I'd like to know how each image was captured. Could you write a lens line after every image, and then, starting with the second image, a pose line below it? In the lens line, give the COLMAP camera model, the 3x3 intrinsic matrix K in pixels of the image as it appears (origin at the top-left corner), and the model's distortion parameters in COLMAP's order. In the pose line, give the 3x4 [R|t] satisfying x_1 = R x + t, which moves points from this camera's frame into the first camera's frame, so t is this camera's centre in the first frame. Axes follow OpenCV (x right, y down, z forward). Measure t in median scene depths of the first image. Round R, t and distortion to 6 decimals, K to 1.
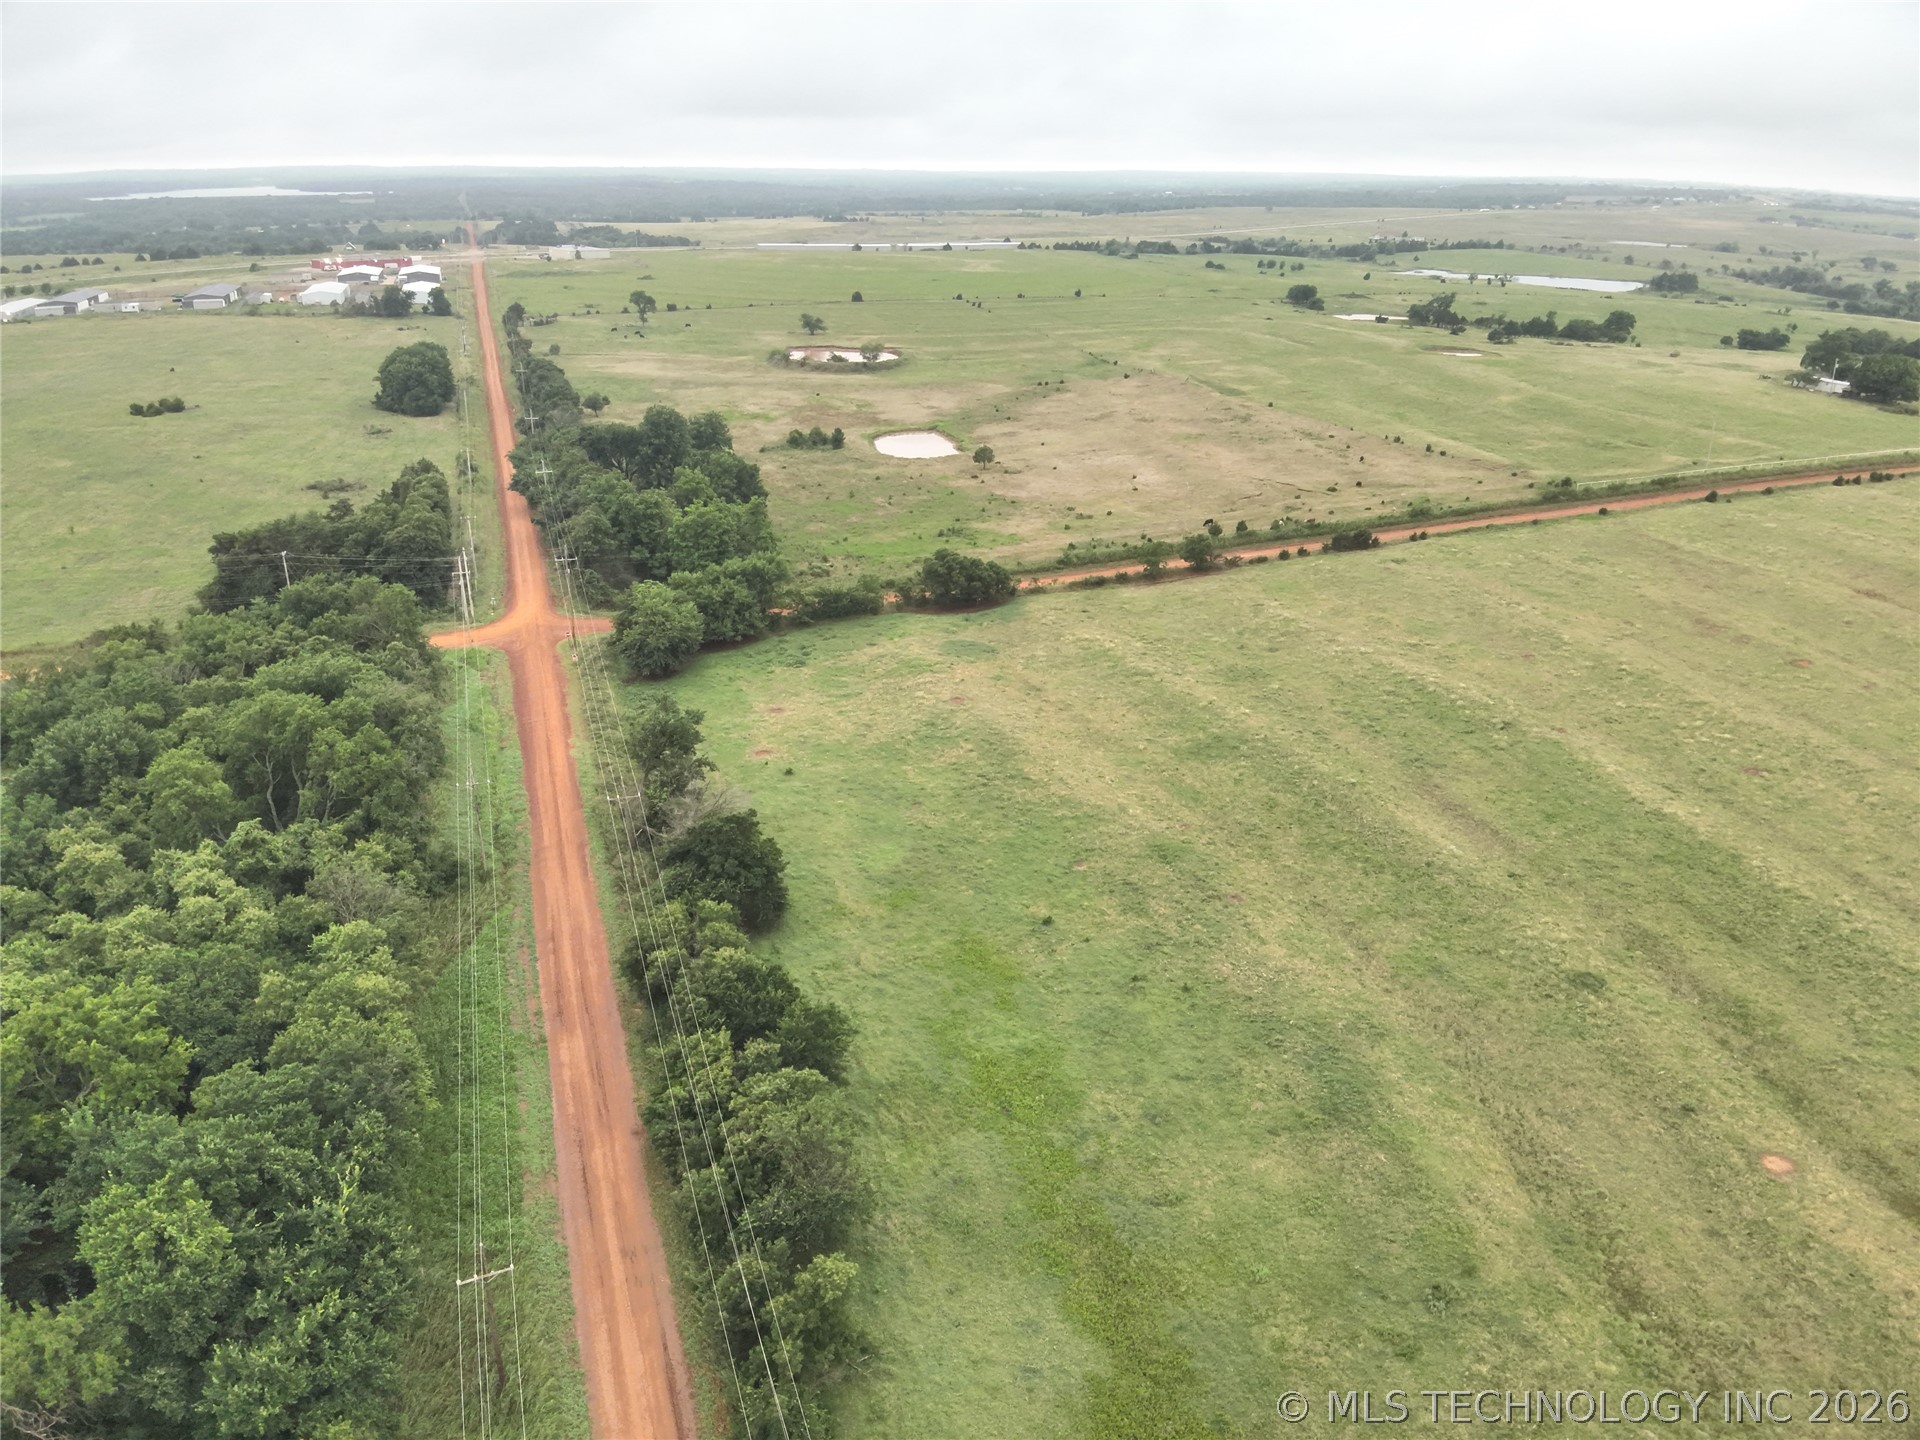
lens RADIAL K [[1401.3, 0, 957.5], [0, 1401.3, 734.4], [0, 0, 1]] dist [0.105122, -0.209426]
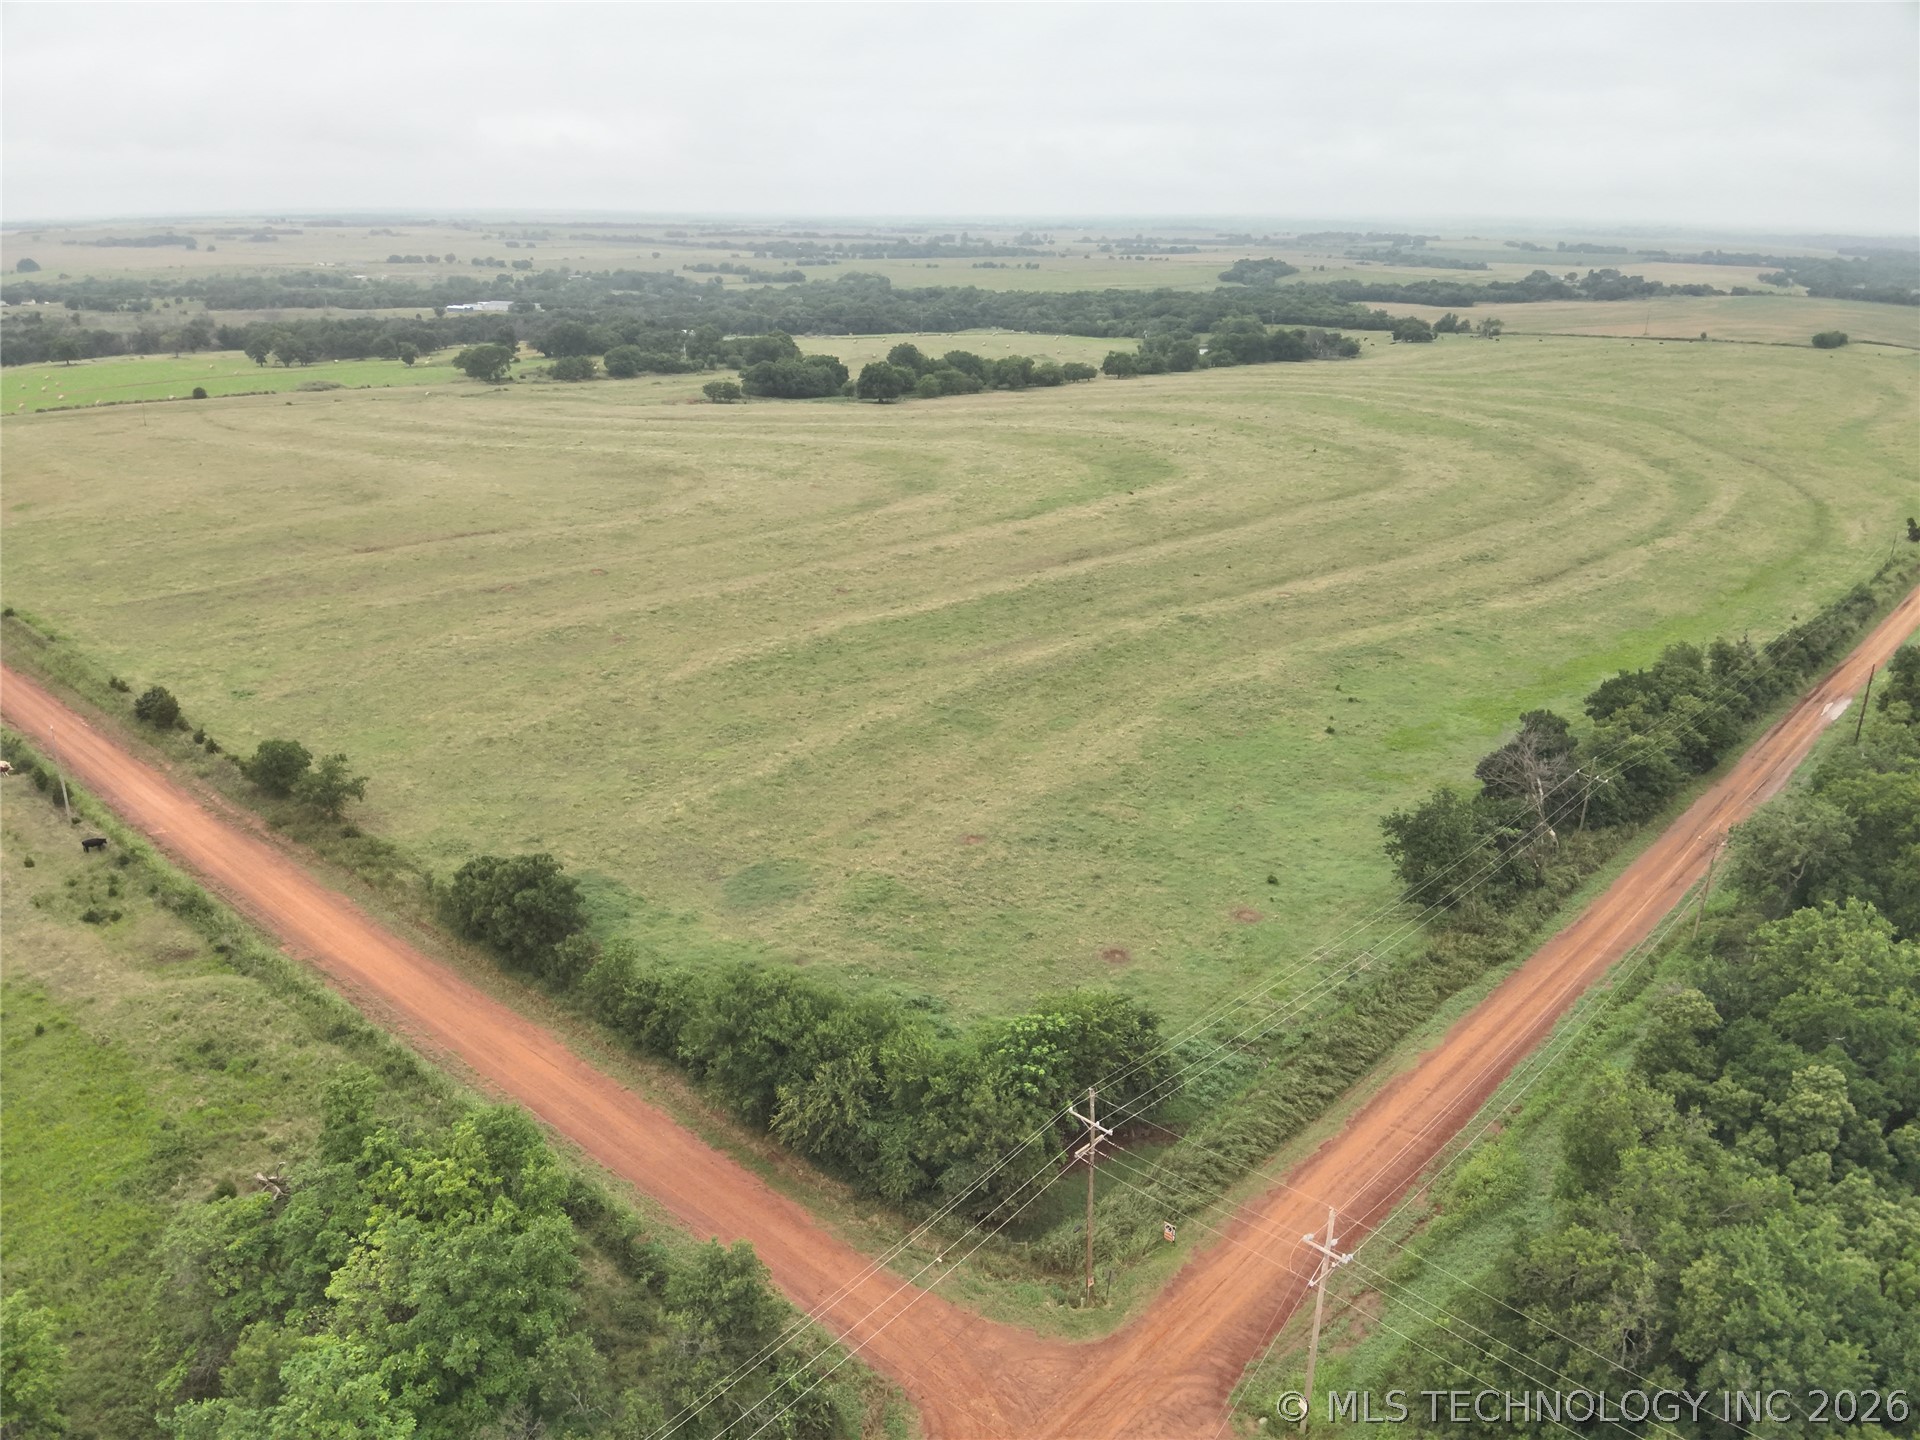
lens RADIAL K [[1367.7, 0, 948.5], [0, 1367.7, 751.1], [0, 0, 1]] dist [0.120334, -0.214394]
pose [[-0.488156, -0.328340, 0.808639, -0.420011], [0.314268, 0.798252, 0.513838, -0.325606], [-0.814211, 0.504963, -0.286484, 0.853261]]
